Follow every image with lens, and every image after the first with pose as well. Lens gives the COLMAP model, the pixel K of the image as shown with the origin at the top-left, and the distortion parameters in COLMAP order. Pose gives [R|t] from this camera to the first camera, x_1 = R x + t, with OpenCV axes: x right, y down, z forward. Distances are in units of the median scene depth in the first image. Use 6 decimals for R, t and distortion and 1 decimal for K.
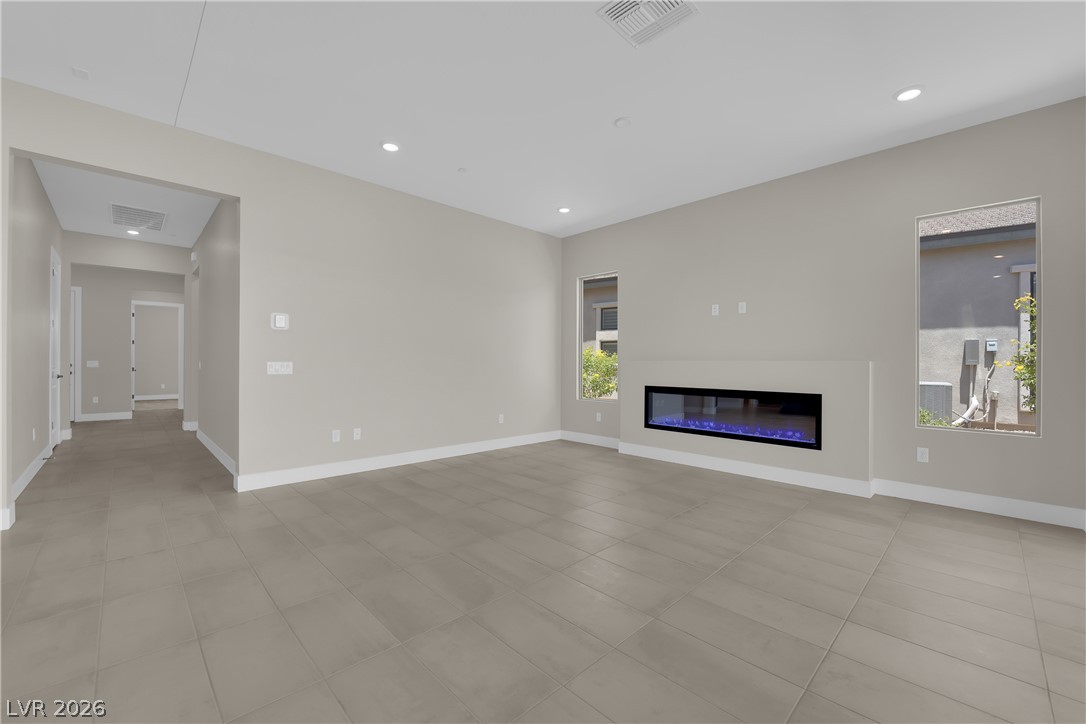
lens RADIAL K [[438.1, 0, 538.7], [0, 438.1, 363.4], [0, 0, 1]] dist [-0.012223, -0.000796]
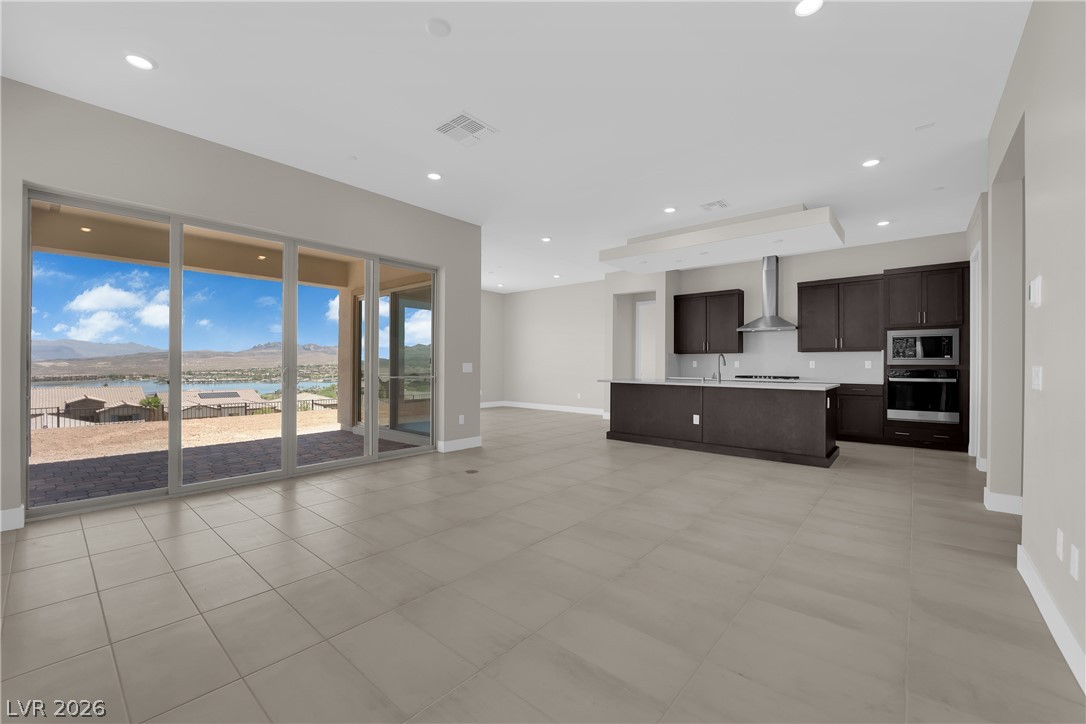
lens RADIAL K [[438.1, 0, 538.7], [0, 438.1, 363.4], [0, 0, 1]] dist [-0.012223, -0.000796]
pose [[-0.995698, -0.011524, -0.091938, 0.054407], [-0.011260, 0.999931, -0.003396, 0.001178], [0.091970, -0.002346, -0.995759, 1.086682]]
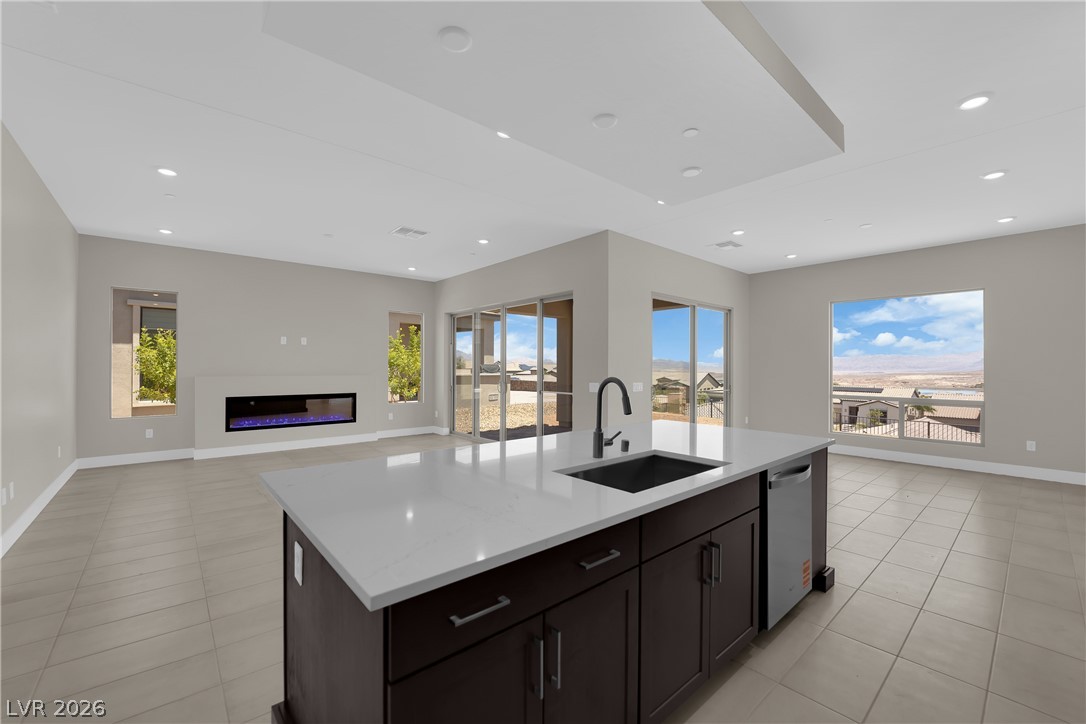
lens RADIAL K [[438.1, 0, 538.7], [0, 438.1, 363.4], [0, 0, 1]] dist [-0.012223, -0.000796]
pose [[0.055730, 0.001695, 0.998444, -0.891006], [-0.004976, 0.999987, -0.001420, -0.043862], [-0.998433, -0.004889, 0.055738, 0.070471]]
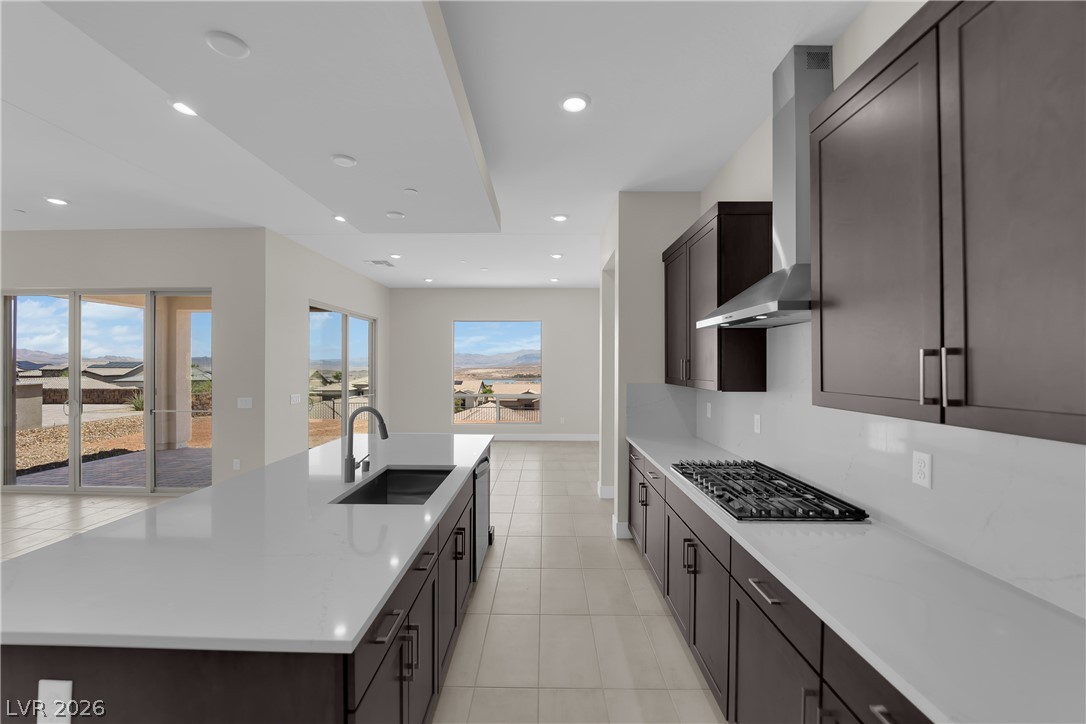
lens RADIAL K [[438.1, 0, 538.7], [0, 438.1, 363.4], [0, 0, 1]] dist [-0.012223, -0.000796]
pose [[-0.711612, -0.005907, 0.702548, -0.919198], [-0.006479, 0.999977, 0.001845, -0.076148], [-0.702543, -0.003239, -0.711634, 0.210261]]
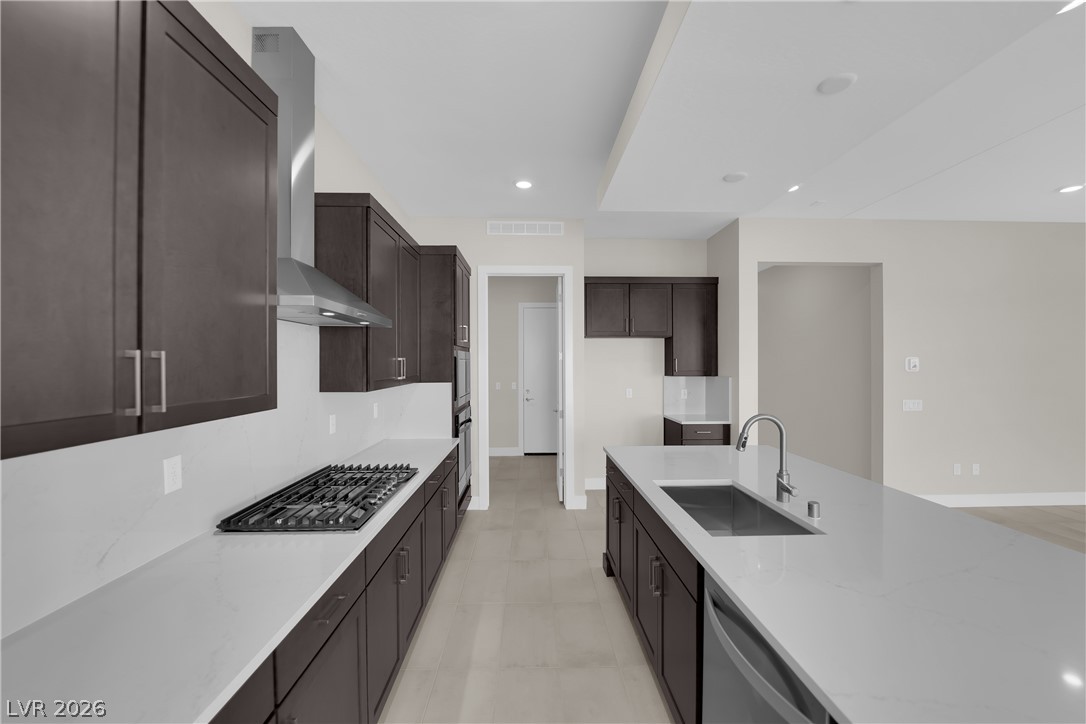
lens RADIAL K [[438.1, 0, 538.7], [0, 438.1, 363.4], [0, 0, 1]] dist [-0.012223, -0.000796]
pose [[0.736196, -0.005591, -0.676745, -0.399810], [0.005394, 0.999983, -0.002393, -0.074682], [0.676747, -0.001889, 0.736214, -0.364095]]
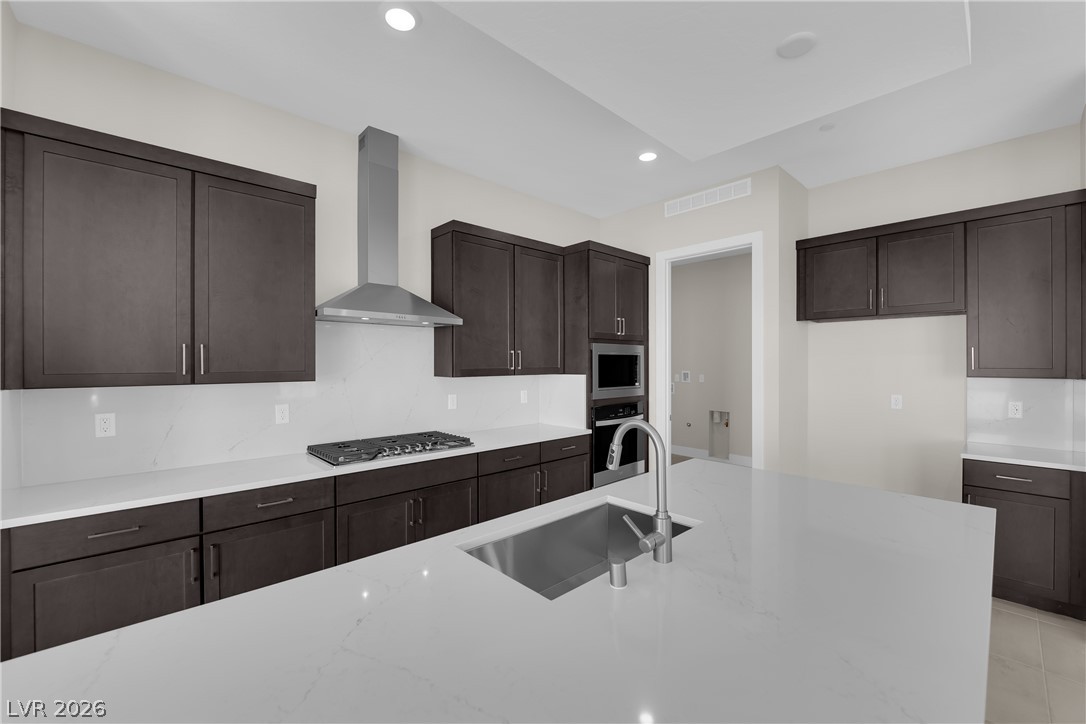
lens RADIAL K [[438.1, 0, 538.7], [0, 438.1, 363.4], [0, 0, 1]] dist [-0.012223, -0.000796]
pose [[-0.020182, -0.004701, -0.999785, -0.264666], [-0.001099, 0.999988, -0.004680, -0.062555], [0.999796, 0.001004, -0.020187, -0.023049]]
